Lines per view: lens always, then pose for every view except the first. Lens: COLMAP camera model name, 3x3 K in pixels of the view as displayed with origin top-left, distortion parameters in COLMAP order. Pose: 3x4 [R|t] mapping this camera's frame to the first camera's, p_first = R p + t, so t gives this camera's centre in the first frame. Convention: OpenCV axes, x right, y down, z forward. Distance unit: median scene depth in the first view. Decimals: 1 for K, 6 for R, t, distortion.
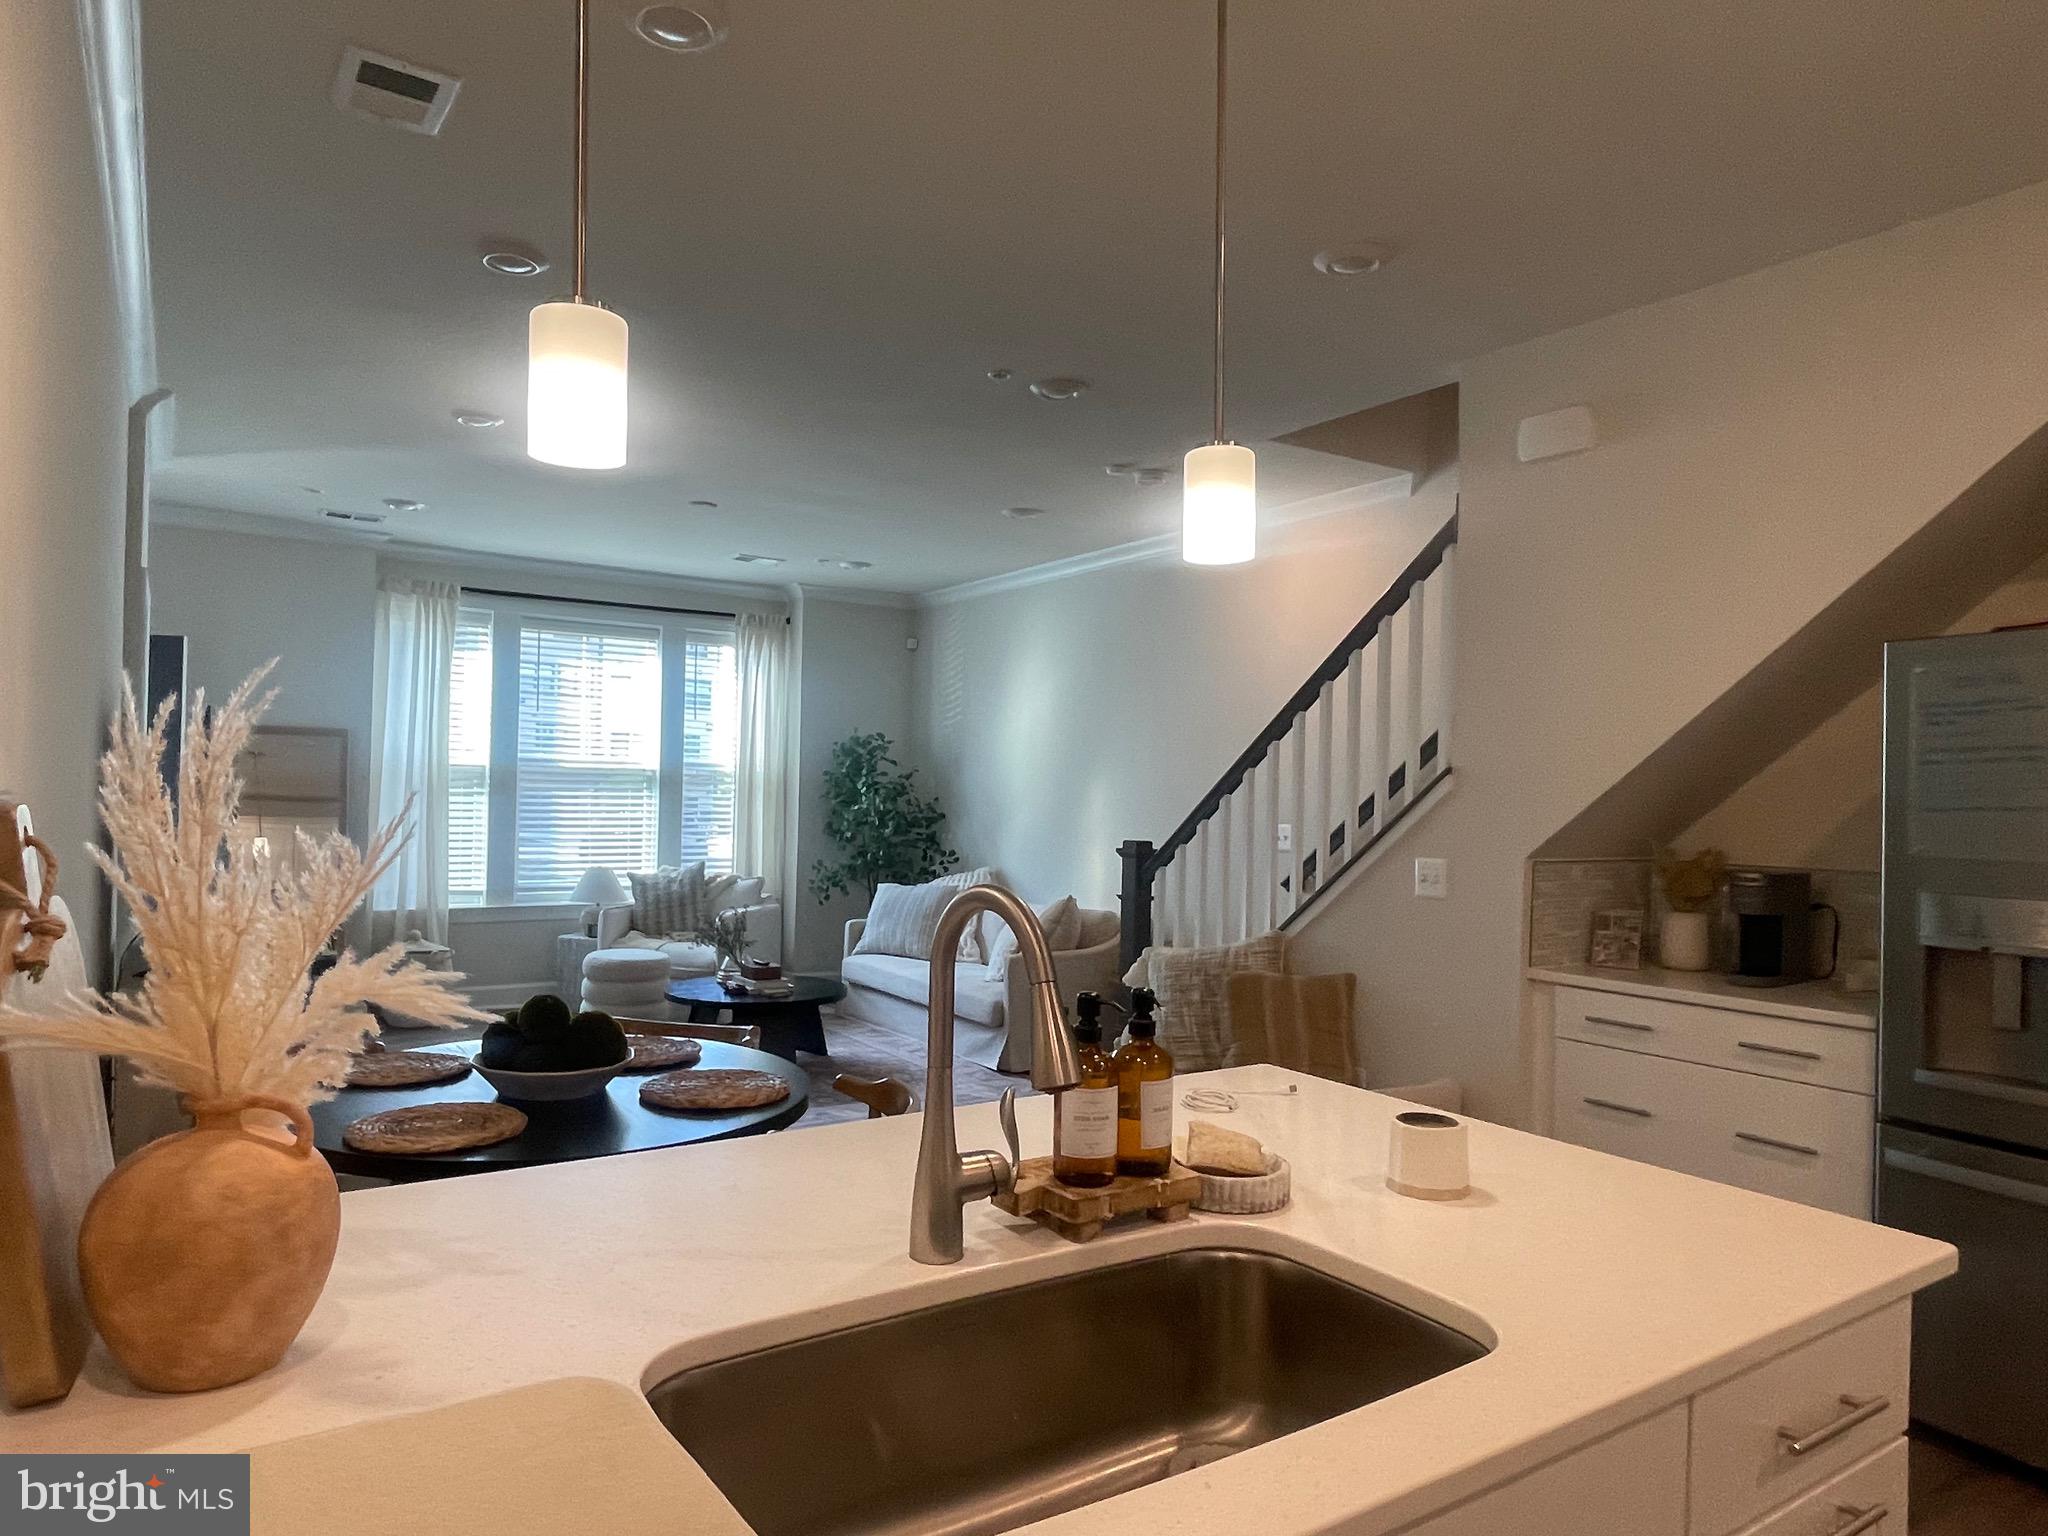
lens RADIAL K [[1264.6, 0, 1005.0], [0, 1264.6, 782.5], [0, 0, 1]] dist [0.006323, 0.000105]
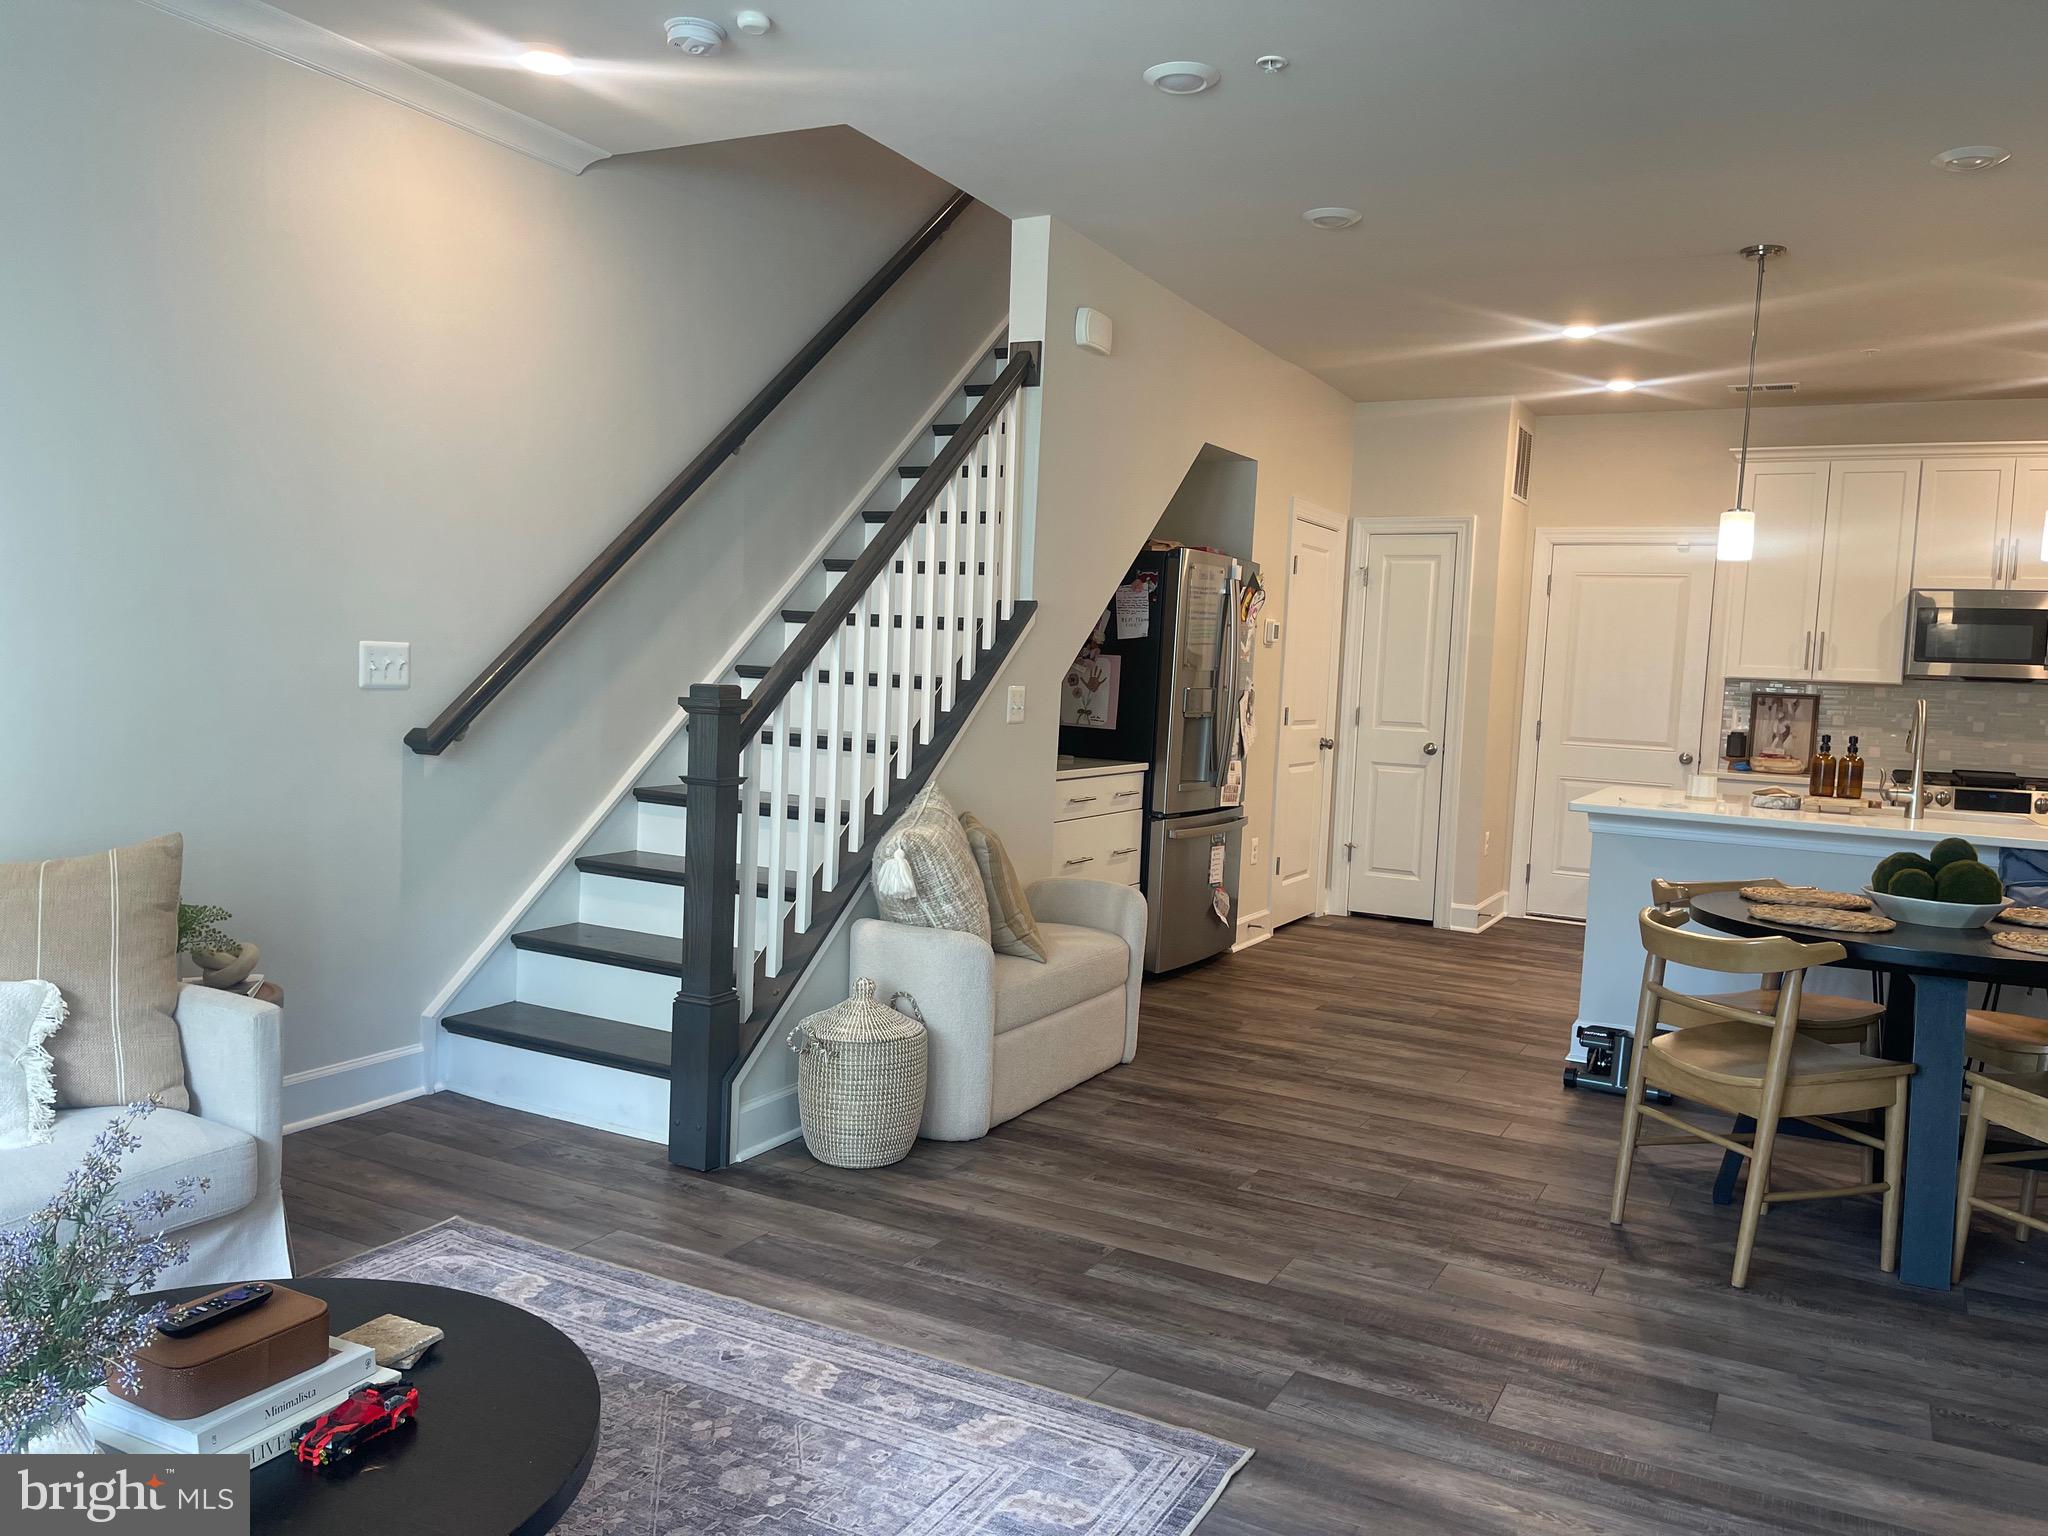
lens RADIAL K [[1542.7, 0, 1013.8], [0, 1542.7, 776.8], [0, 0, 1]] dist [0.071793, -0.078125]
pose [[-0.471413, -0.108059, 0.875267, -0.410696], [-0.060351, 0.994091, 0.090225, 0.009942], [-0.879845, -0.010290, -0.475149, 0.831938]]
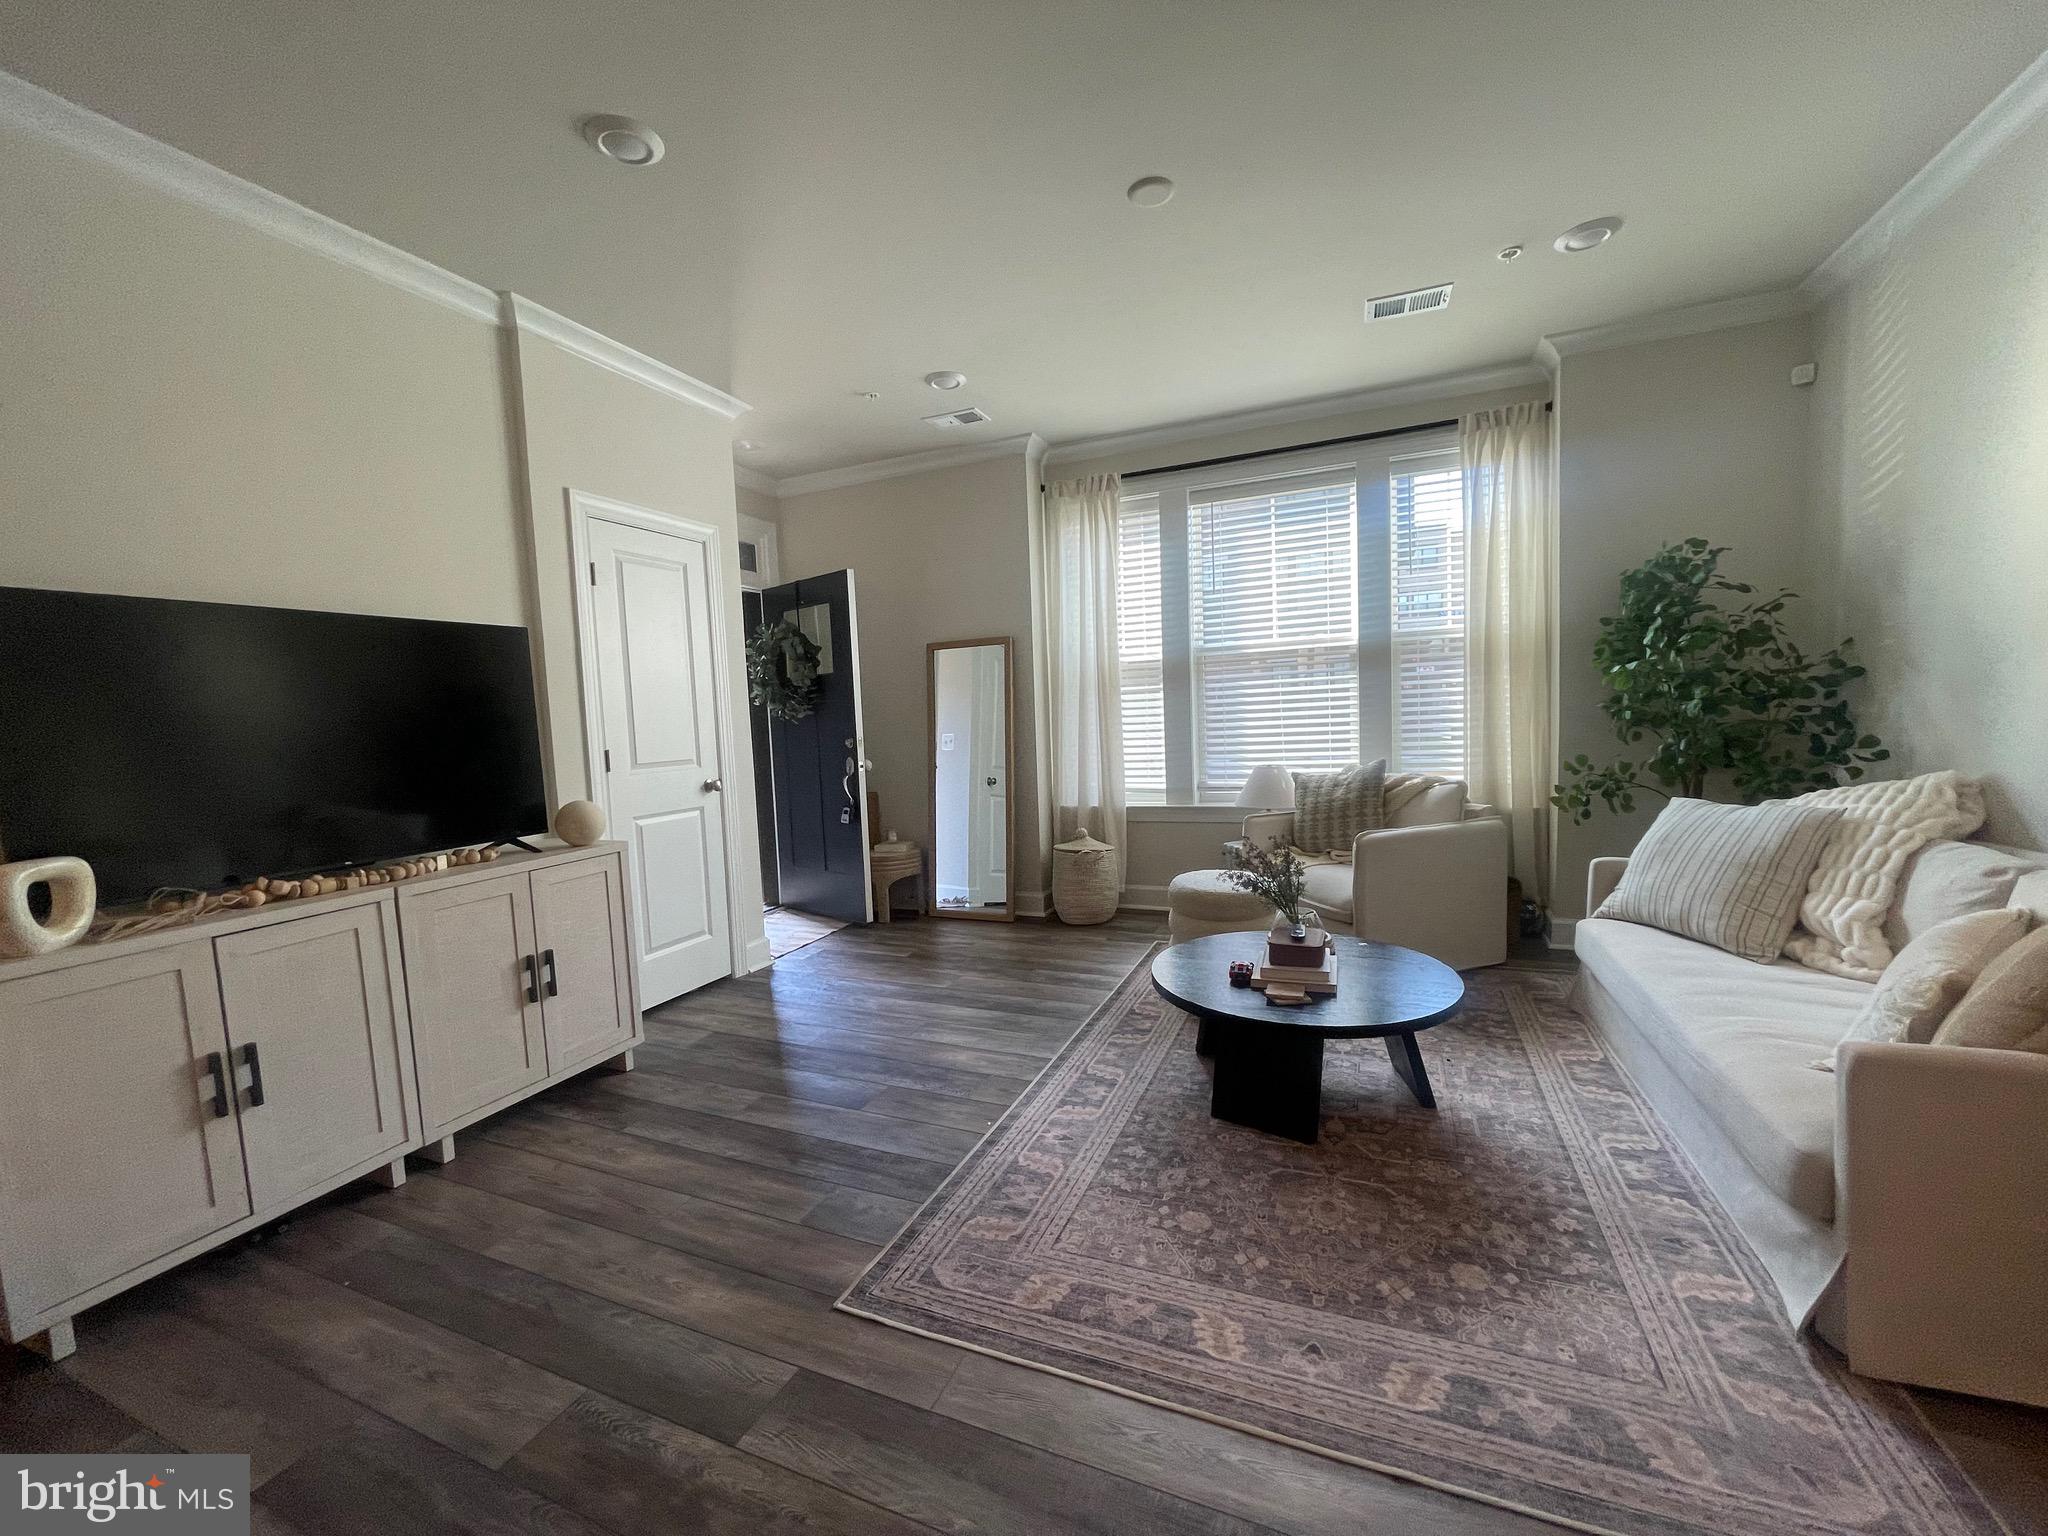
lens RADIAL K [[827.6, 0, 1019.0], [0, 827.6, 772.5], [0, 0, 1]] dist [-0.000320, 0.000987]
pose [[0.548332, 0.015185, -0.836123, 0.054955], [0.064486, 0.996090, 0.060380, 0.027163], [0.833771, -0.087027, 0.545209, 0.558168]]
